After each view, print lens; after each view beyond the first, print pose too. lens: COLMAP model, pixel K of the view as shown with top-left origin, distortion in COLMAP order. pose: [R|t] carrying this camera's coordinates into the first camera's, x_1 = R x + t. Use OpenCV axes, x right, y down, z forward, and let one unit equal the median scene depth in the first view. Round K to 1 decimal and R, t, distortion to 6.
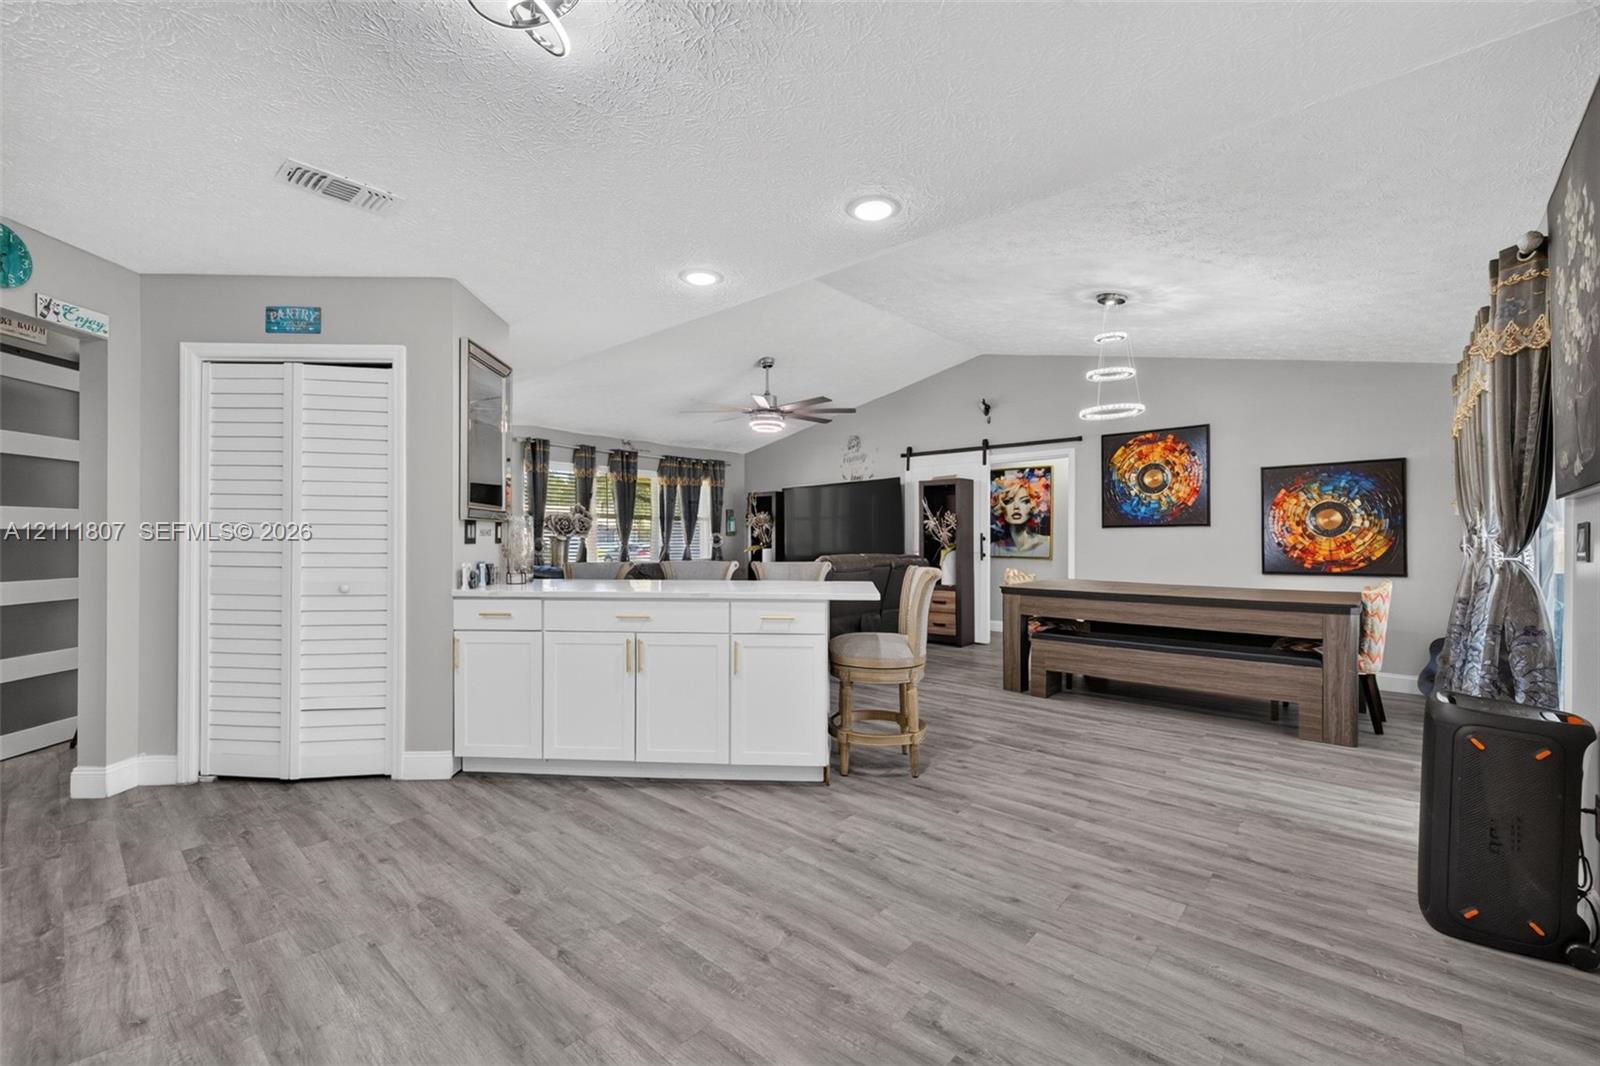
lens RADIAL K [[666.6, 0, 802.4], [0, 666.6, 533.8], [0, 0, 1]] dist [-0.000424, -0.000459]
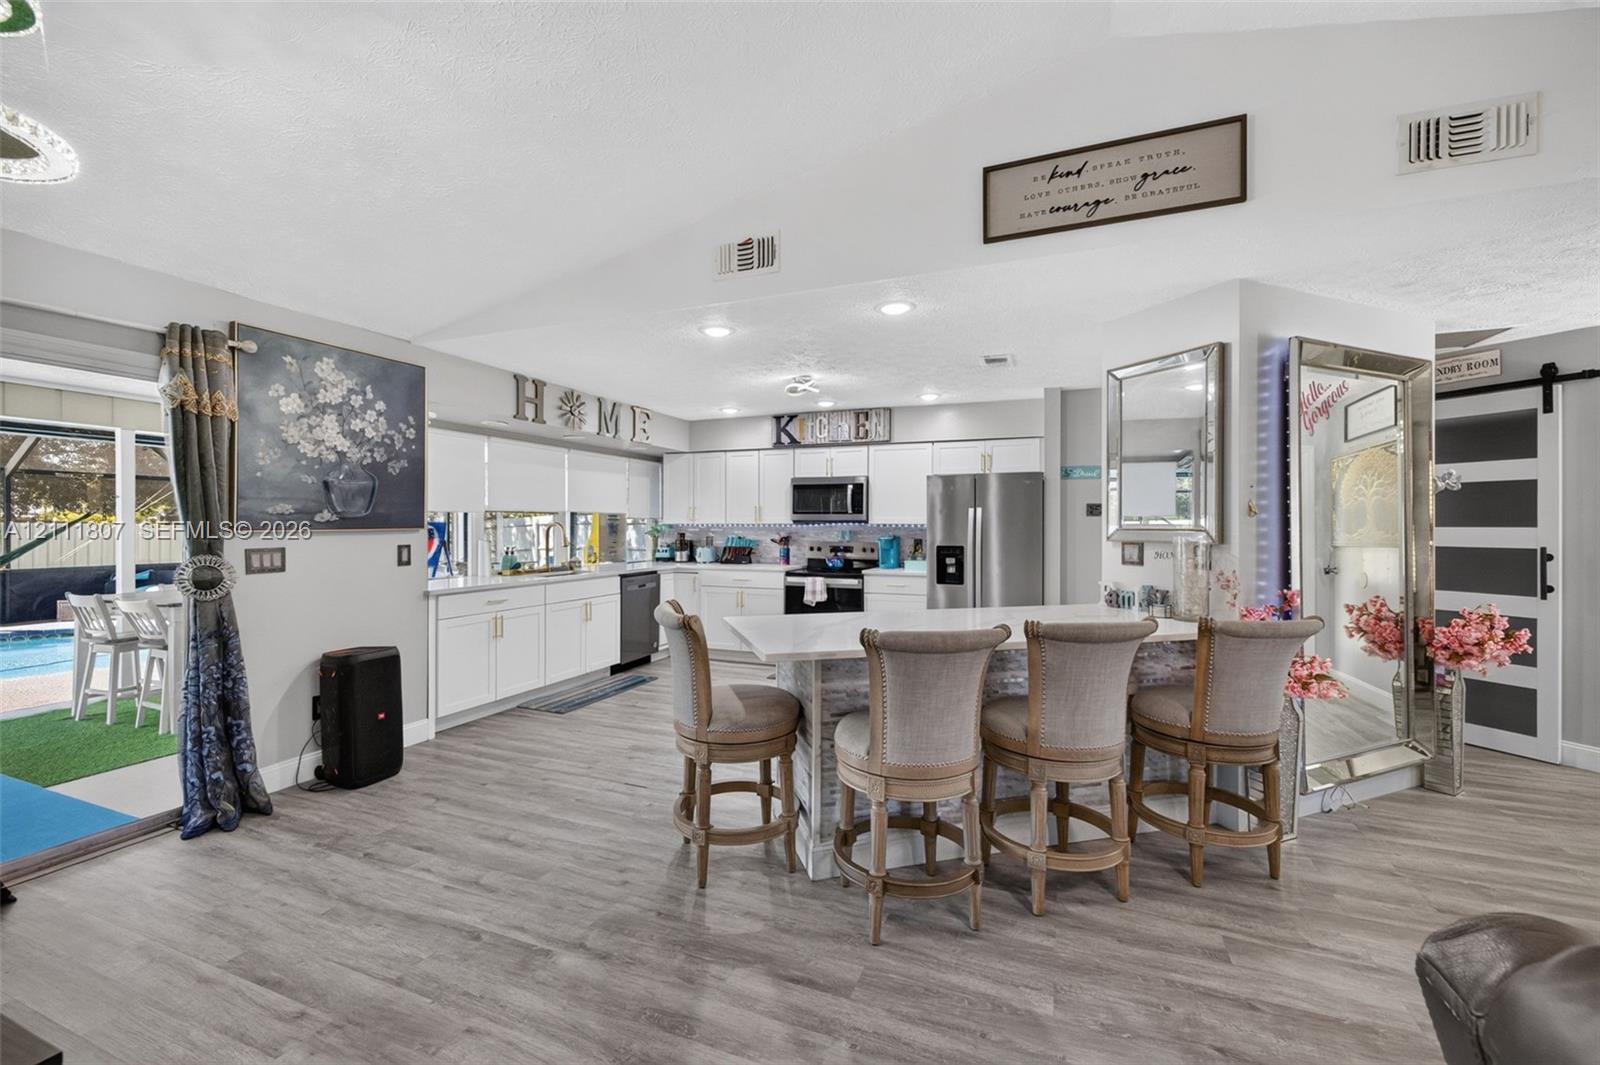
lens RADIAL K [[666.6, 0, 802.4], [0, 666.6, 533.3], [0, 0, 1]] dist [-0.000424, -0.000459]
pose [[-0.940708, -0.000991, -0.339216, 0.357472], [0.000877, 0.999985, -0.005353, -0.032947], [0.339216, -0.005334, -0.940693, 2.066073]]
